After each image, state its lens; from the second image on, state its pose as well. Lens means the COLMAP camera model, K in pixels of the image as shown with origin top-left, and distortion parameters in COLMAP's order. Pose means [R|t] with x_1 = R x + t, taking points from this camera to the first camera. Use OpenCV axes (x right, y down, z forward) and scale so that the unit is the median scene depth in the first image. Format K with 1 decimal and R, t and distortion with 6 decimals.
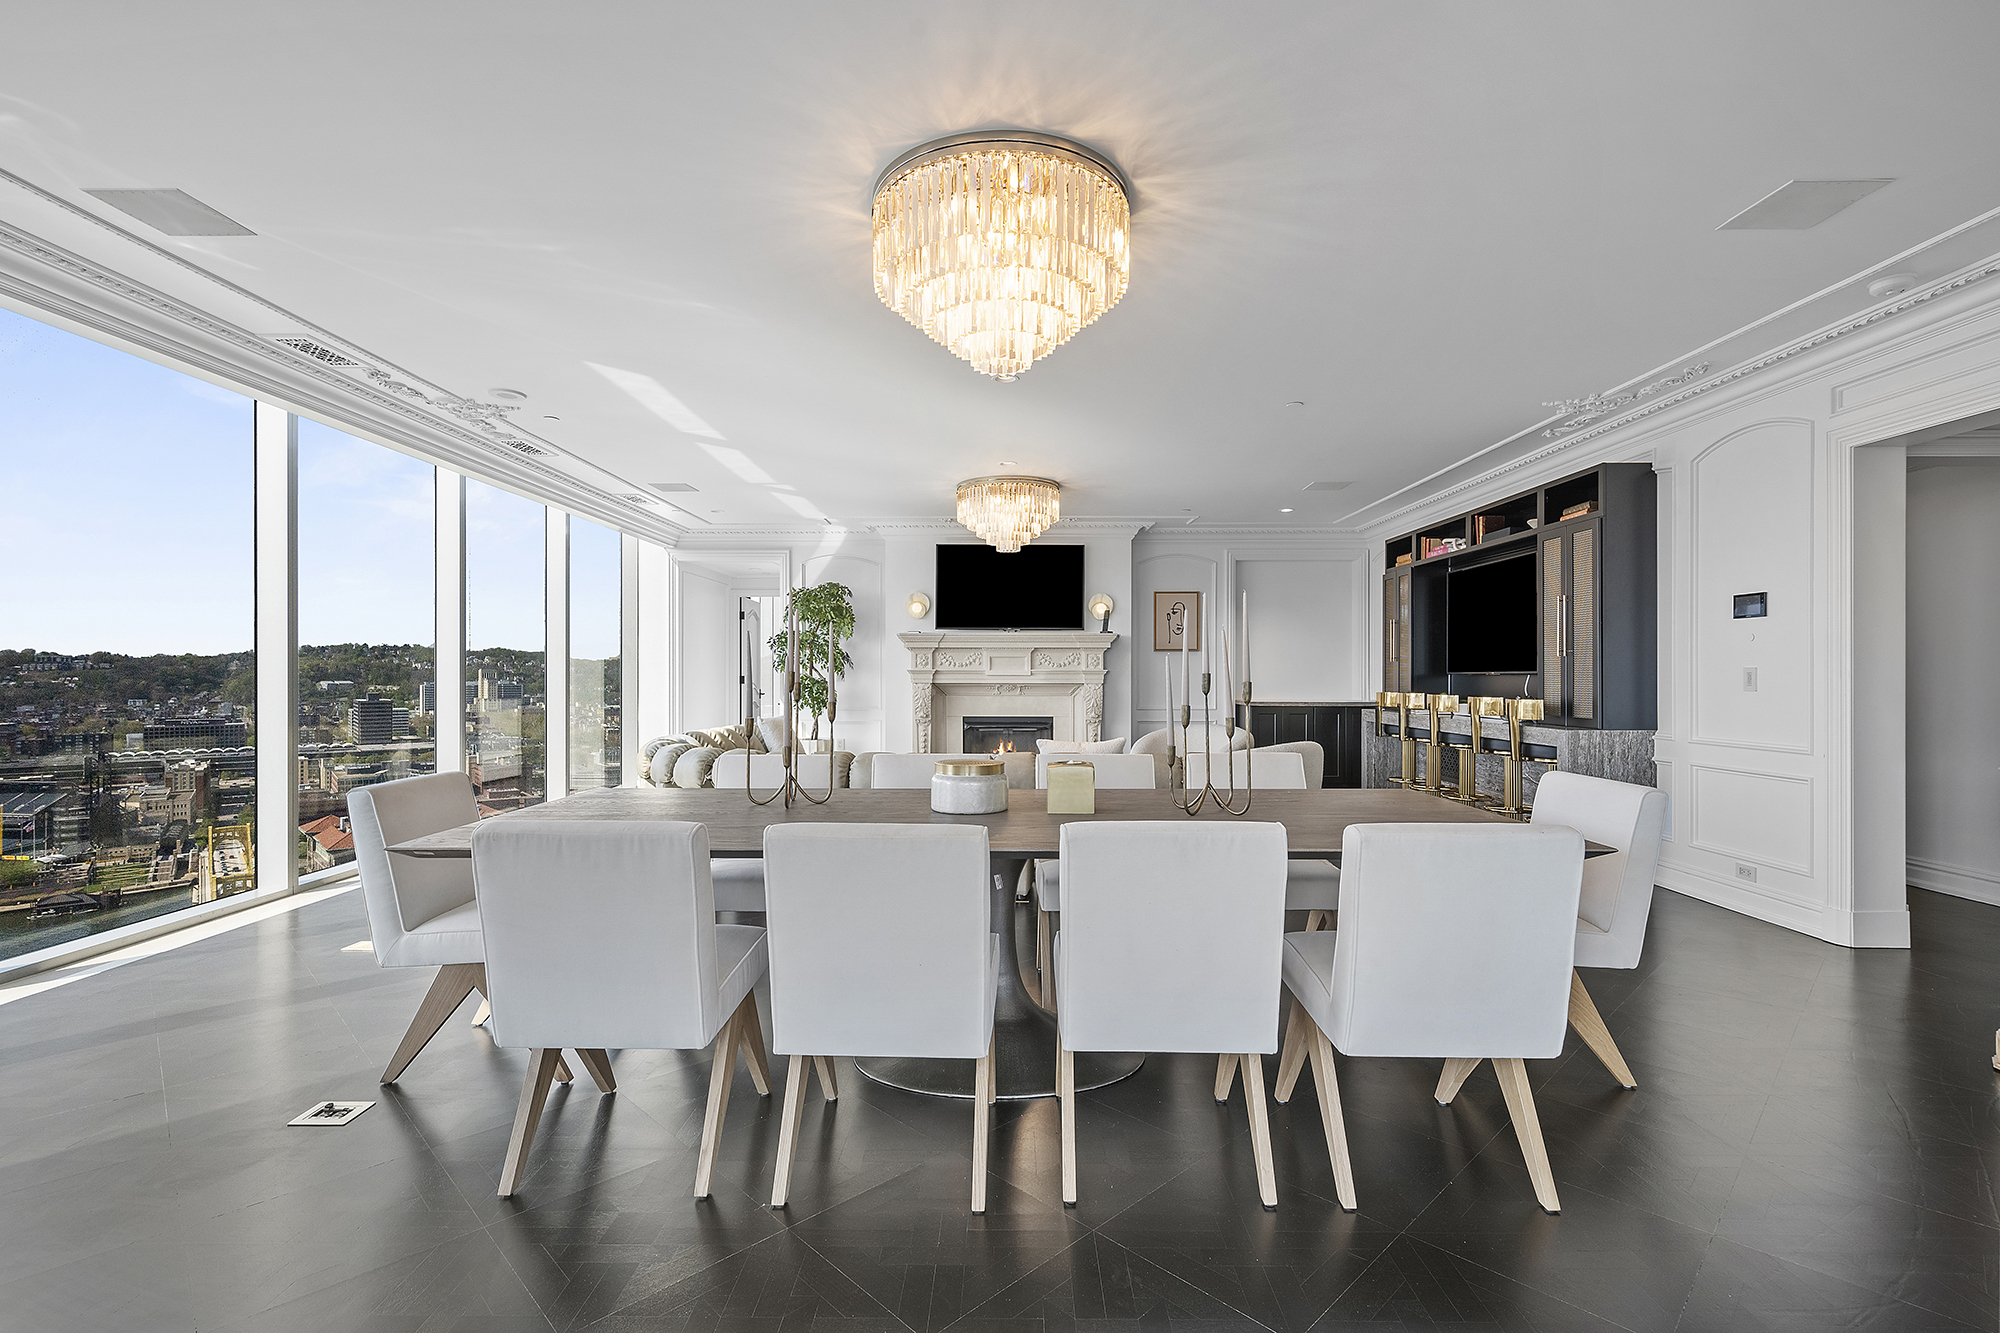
lens RADIAL K [[912.7, 0, 986.9], [0, 912.7, 674.8], [0, 0, 1]] dist [-0.000262, -0.000556]
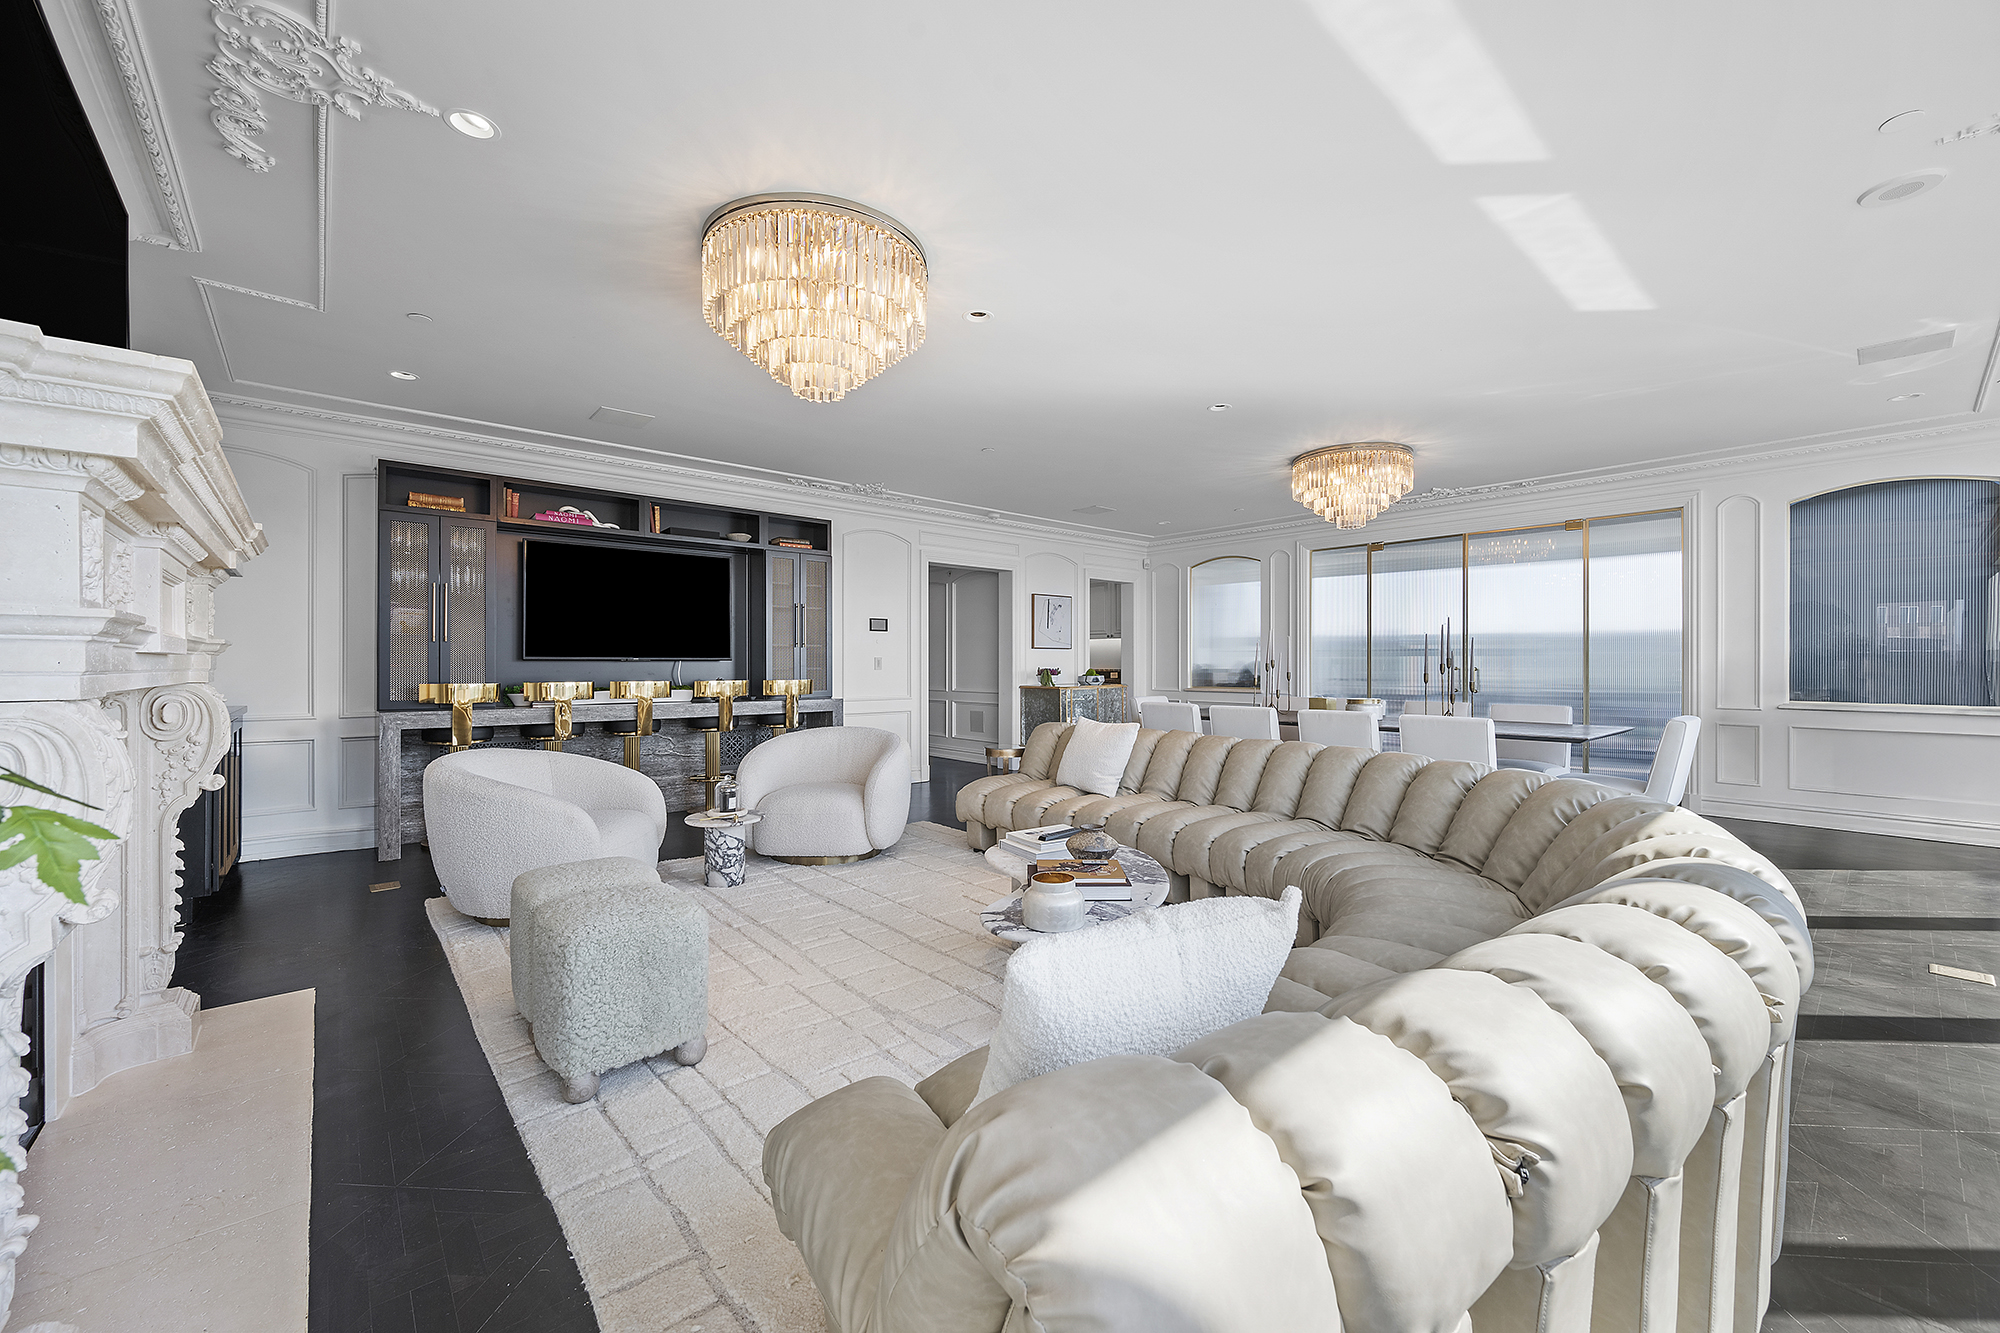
lens RADIAL K [[791.4, 0, 1008.2], [0, 791.4, 667.9], [0, 0, 1]] dist [-0.001217, -0.000068]
pose [[-0.656888, -0.000741, 0.753988, -0.298347], [-0.004586, 0.999985, -0.003013, 0.008501], [-0.753974, -0.005437, -0.656882, 0.980161]]
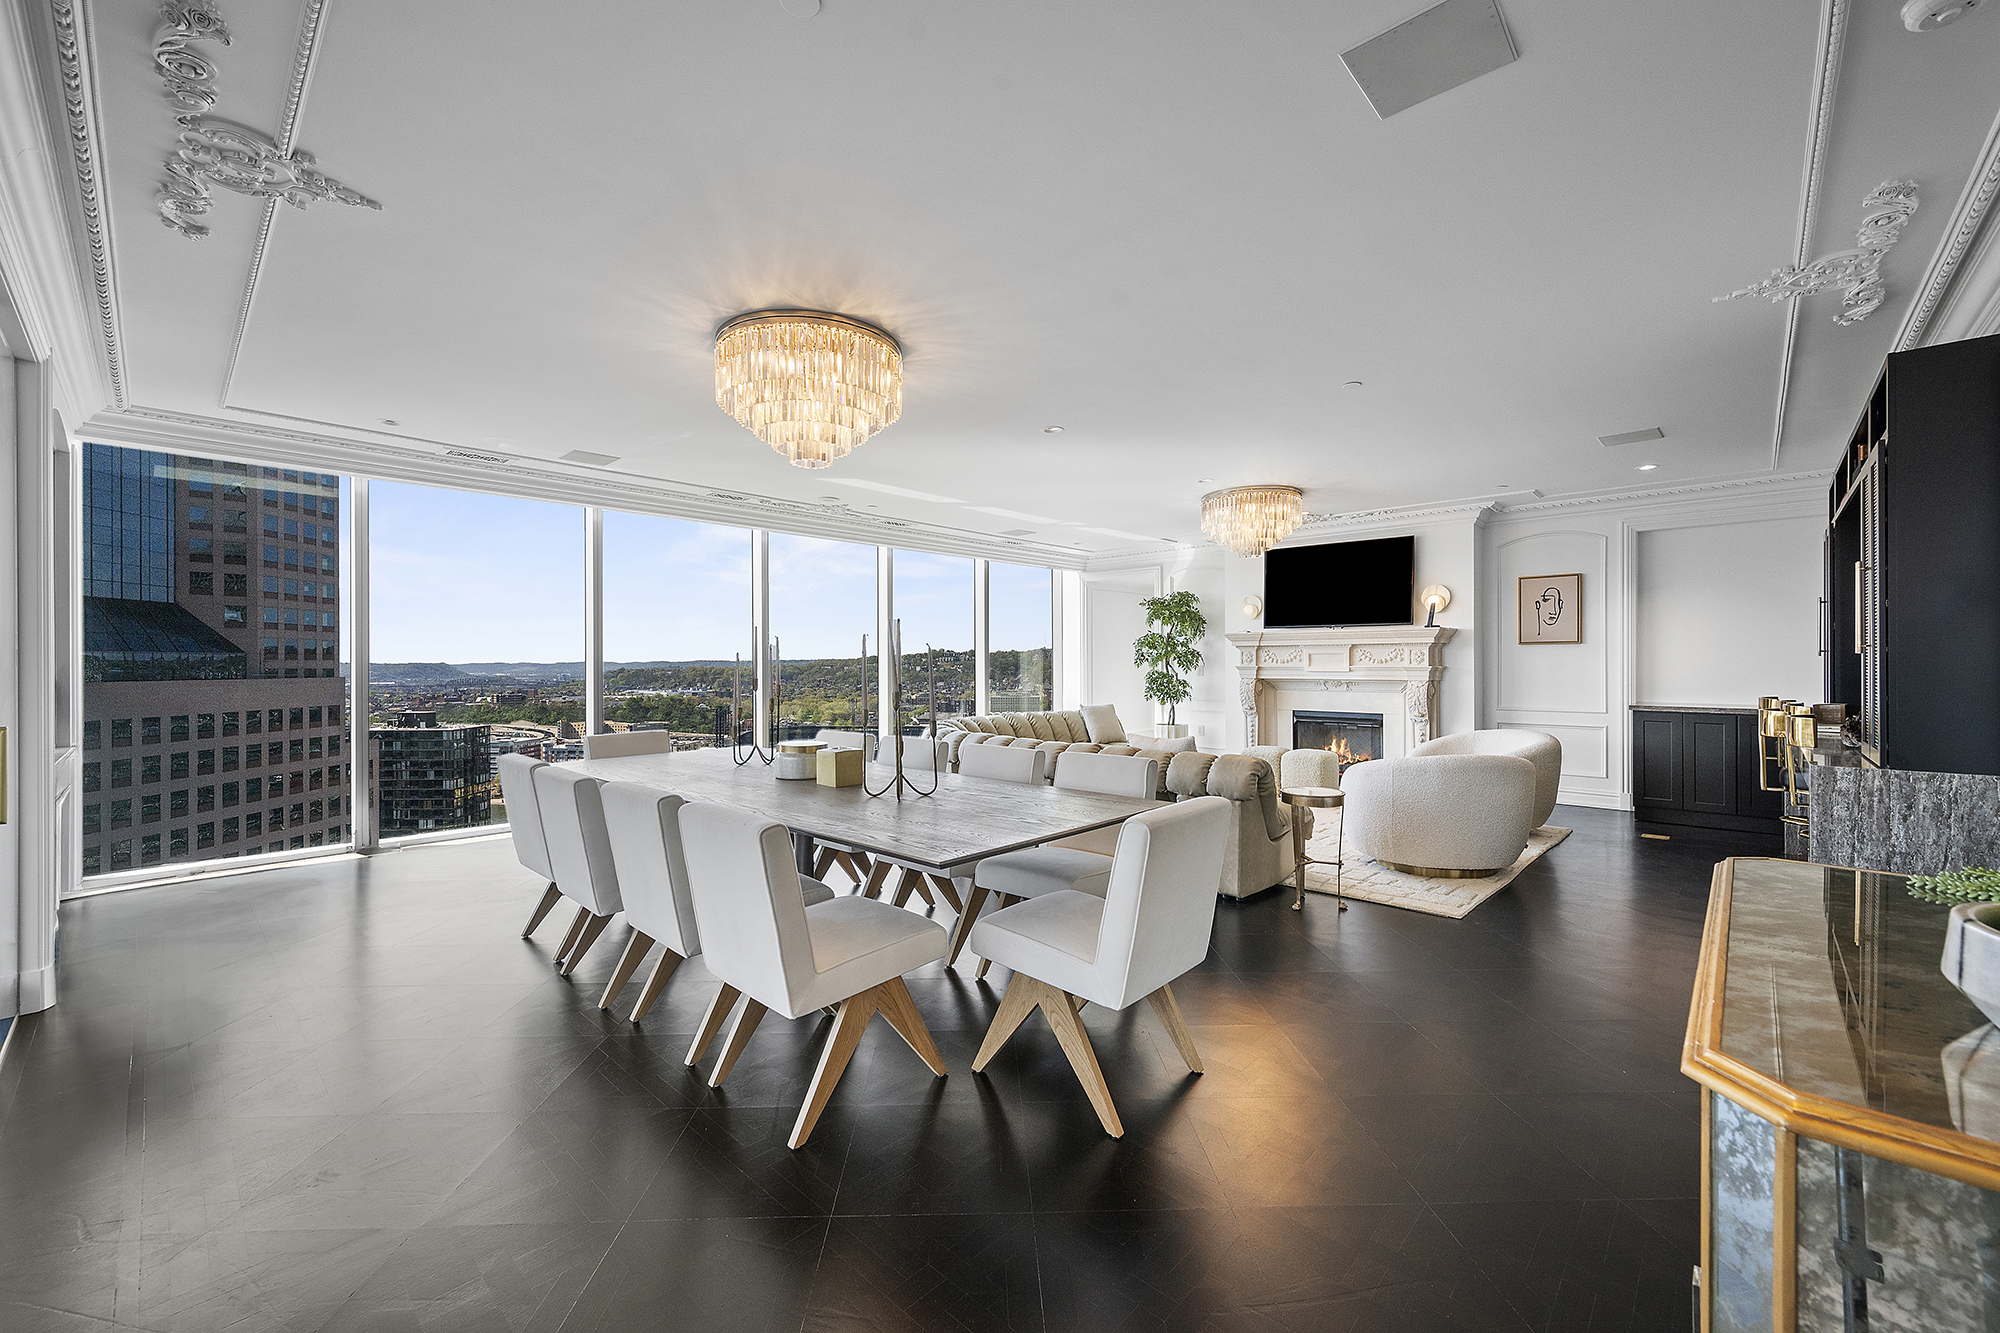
lens RADIAL K [[791.4, 0, 1004.3], [0, 791.4, 668.4], [0, 0, 1]] dist [-0.001217, -0.000068]
pose [[0.736683, 0.002105, -0.676235, 0.351940], [0.002523, 0.999980, 0.005861, -0.009266], [0.676234, -0.006024, 0.736662, 0.099283]]
